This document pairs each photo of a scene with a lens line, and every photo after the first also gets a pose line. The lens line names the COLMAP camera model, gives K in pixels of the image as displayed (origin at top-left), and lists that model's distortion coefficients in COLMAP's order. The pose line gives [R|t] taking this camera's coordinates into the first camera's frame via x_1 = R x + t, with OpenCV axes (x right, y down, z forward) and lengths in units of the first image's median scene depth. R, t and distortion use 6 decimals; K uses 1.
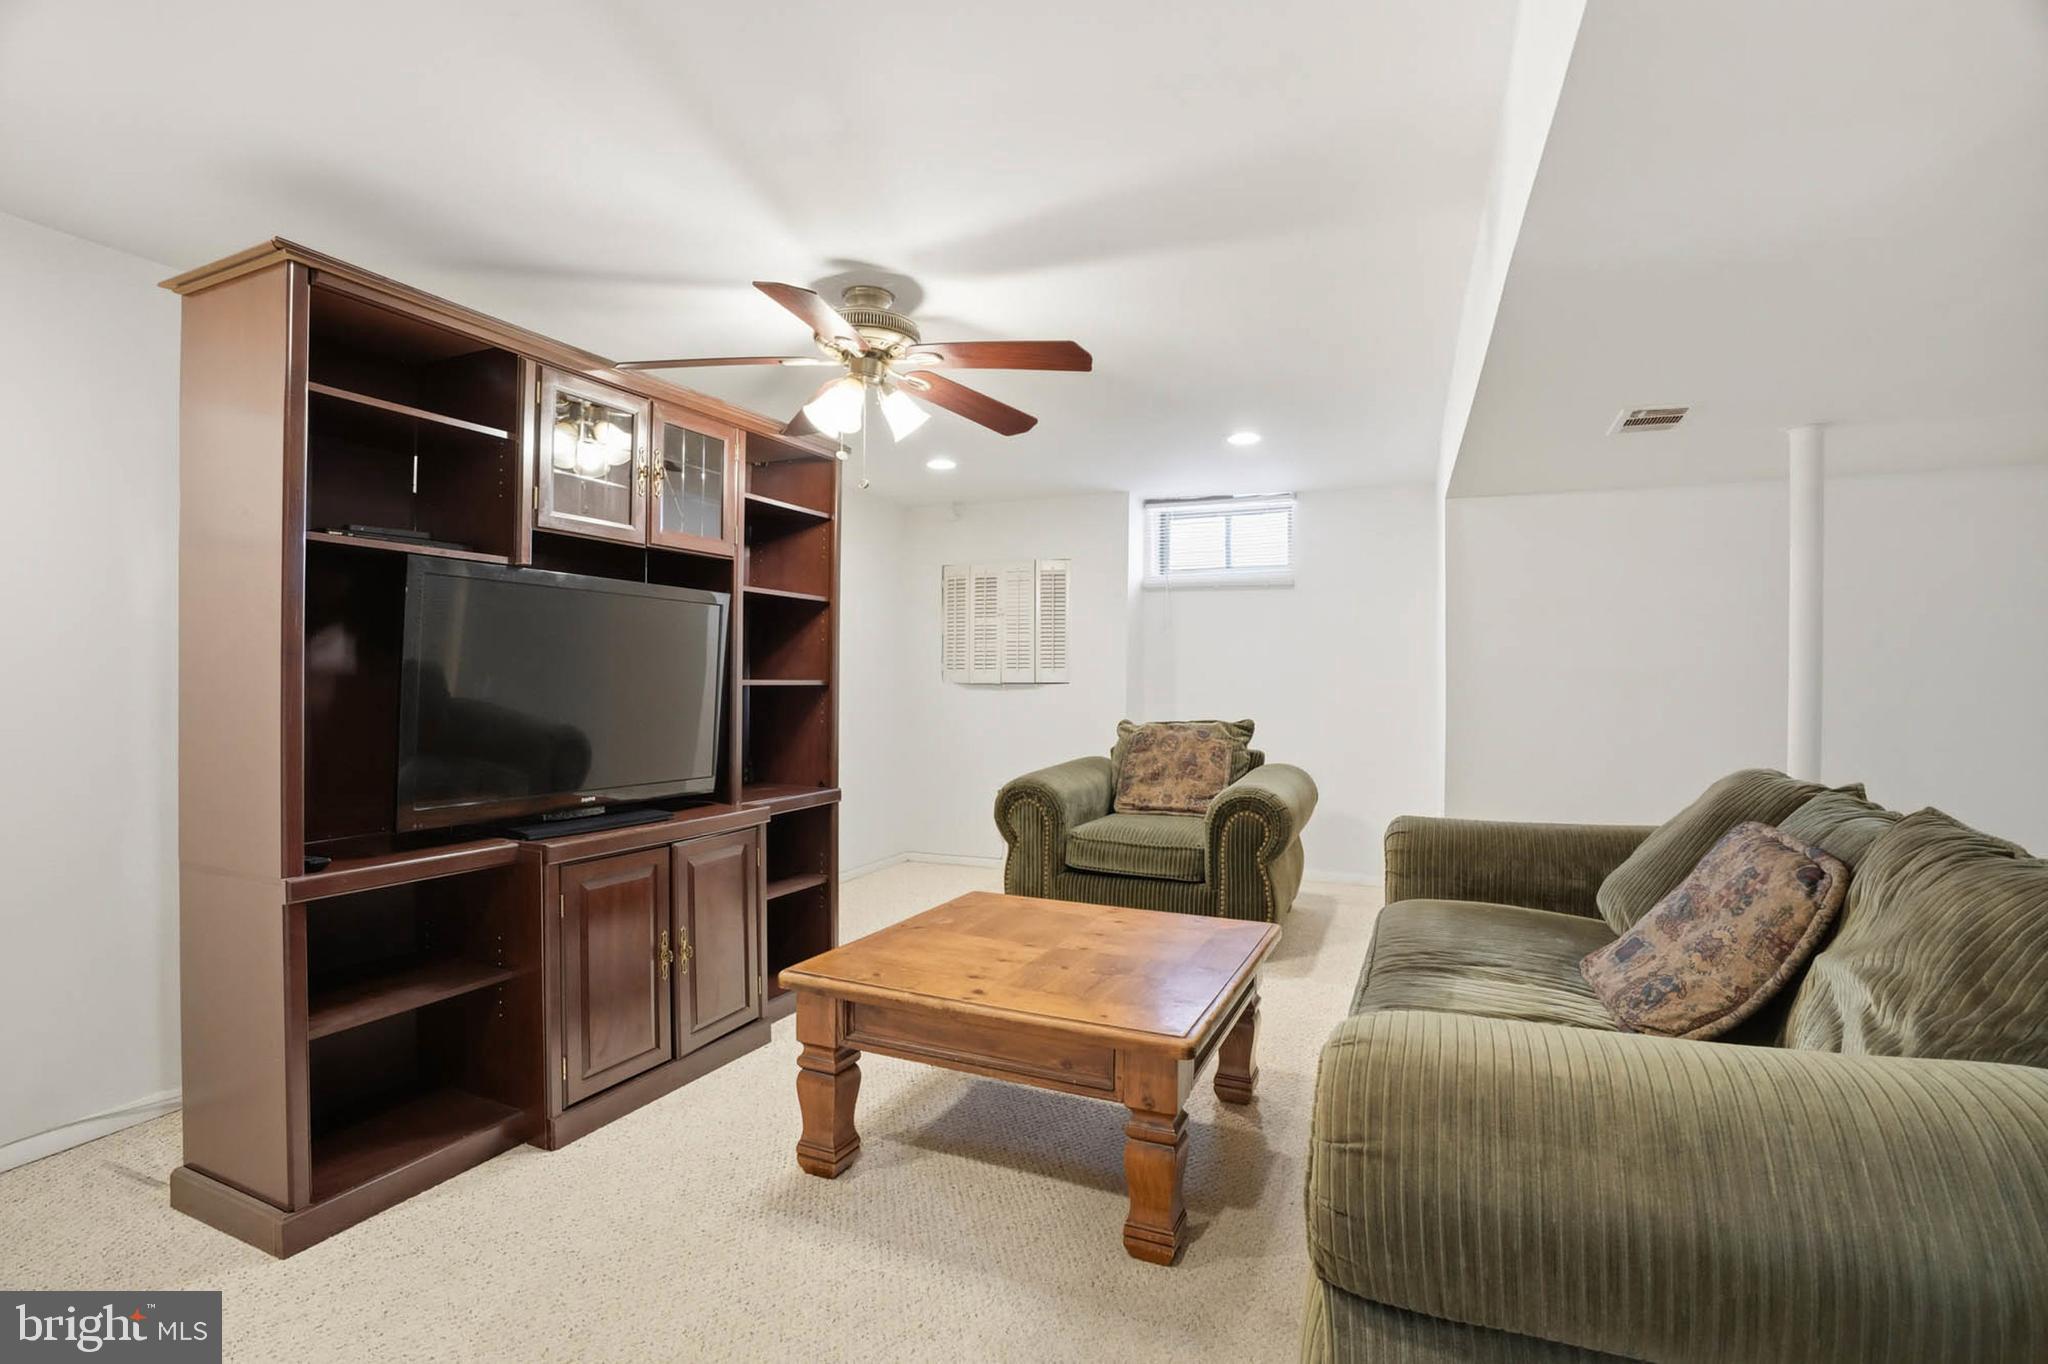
lens RADIAL K [[974.7, 0, 1018.1], [0, 974.7, 688.5], [0, 0, 1]] dist [-0.058138, 0.000524]
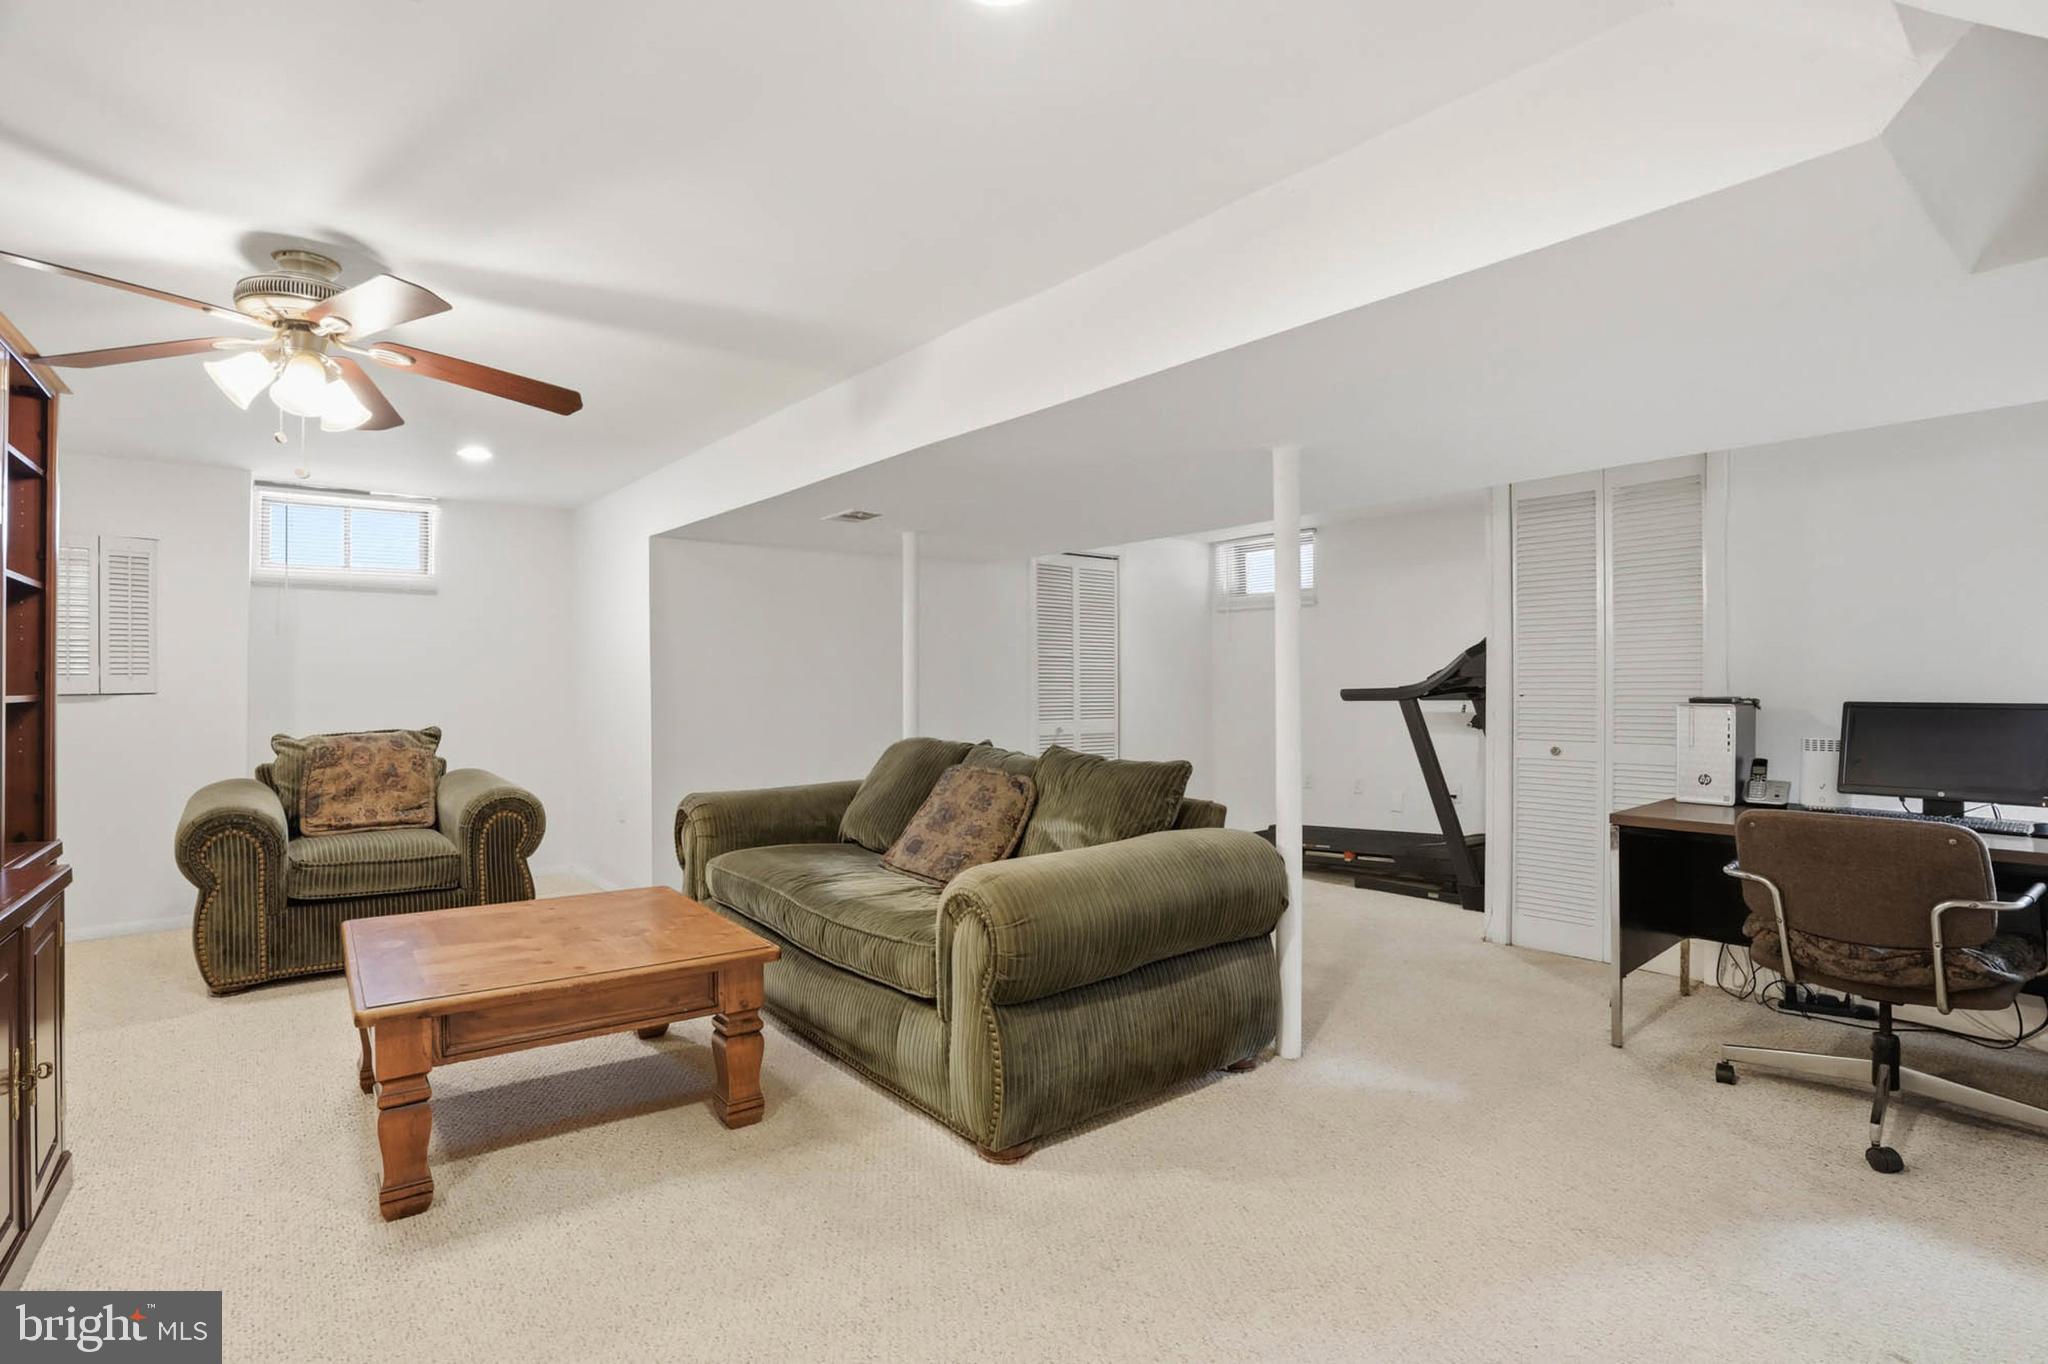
lens RADIAL K [[974.7, 0, 1018.1], [0, 974.7, 688.5], [0, 0, 1]] dist [-0.058138, 0.000524]
pose [[0.470459, -0.012473, 0.882334, -0.389817], [0.014171, 0.999878, 0.006579, -0.006046], [-0.882308, 0.009408, 0.470579, 0.012652]]
